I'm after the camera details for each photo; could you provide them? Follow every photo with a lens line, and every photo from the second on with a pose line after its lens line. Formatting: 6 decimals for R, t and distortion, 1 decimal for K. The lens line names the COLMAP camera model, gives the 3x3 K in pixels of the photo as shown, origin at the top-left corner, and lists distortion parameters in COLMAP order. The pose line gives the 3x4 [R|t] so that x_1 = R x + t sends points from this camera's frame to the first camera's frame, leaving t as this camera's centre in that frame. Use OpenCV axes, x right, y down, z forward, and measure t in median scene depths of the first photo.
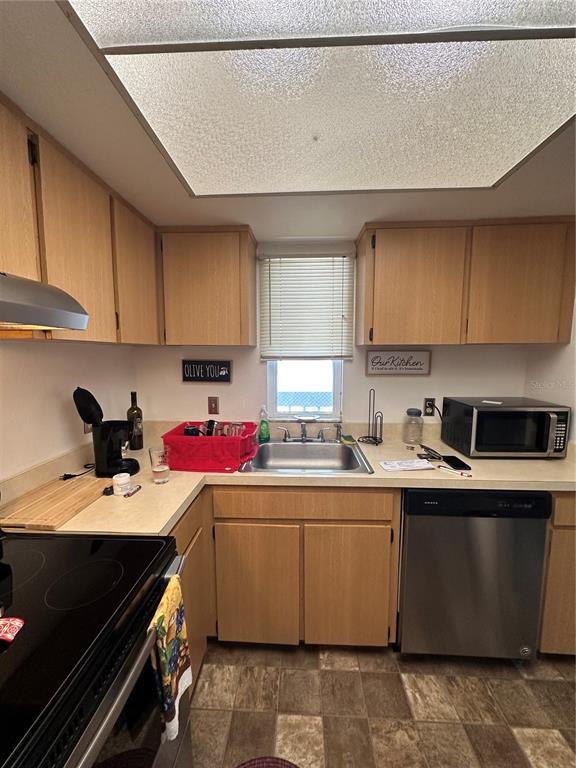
lens RADIAL K [[307.1, 0, 288.0], [0, 307.1, 384.0], [0, 0, 1]] dist [-0.002907, 0.000601]
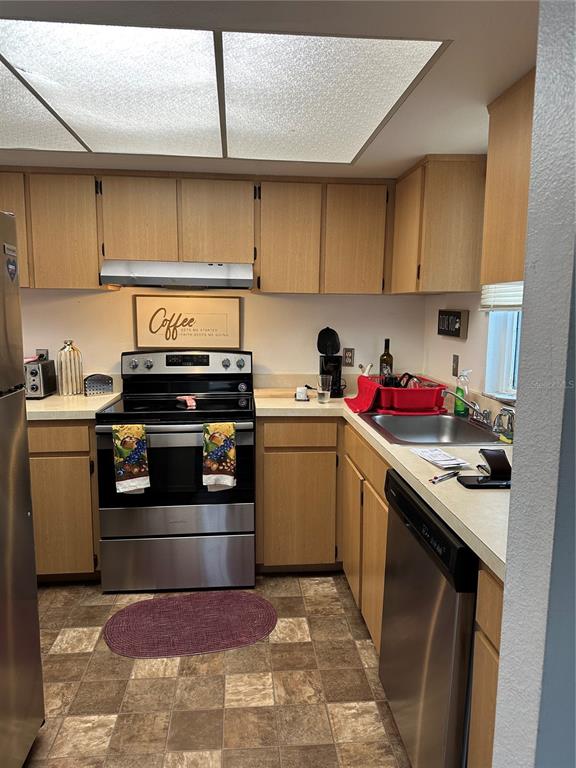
lens RADIAL K [[558.4, 0, 288.9], [0, 558.4, 378.8], [0, 0, 1]] dist [0.104598, -0.002153]
pose [[0.140228, 0.128622, -0.981729, 1.831839], [-0.113969, 0.987033, 0.113038, -0.024866], [0.983538, 0.096036, 0.153068, 0.507255]]
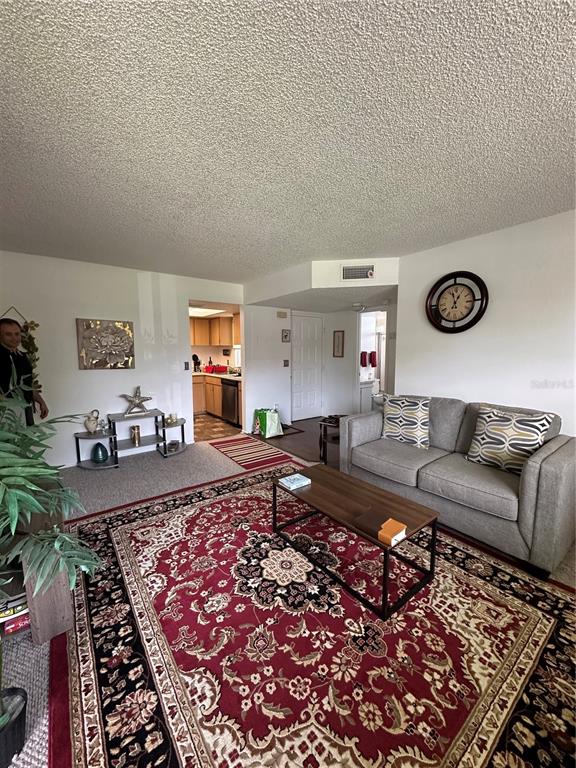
lens RADIAL K [[307.1, 0, 288.0], [0, 307.1, 384.0], [0, 0, 1]] dist [-0.002907, 0.000601]
pose [[0.641147, 0.082355, -0.762987, 4.599550], [-0.077725, 0.996081, 0.042201, 0.177790], [0.763472, 0.032246, 0.645035, -1.194983]]
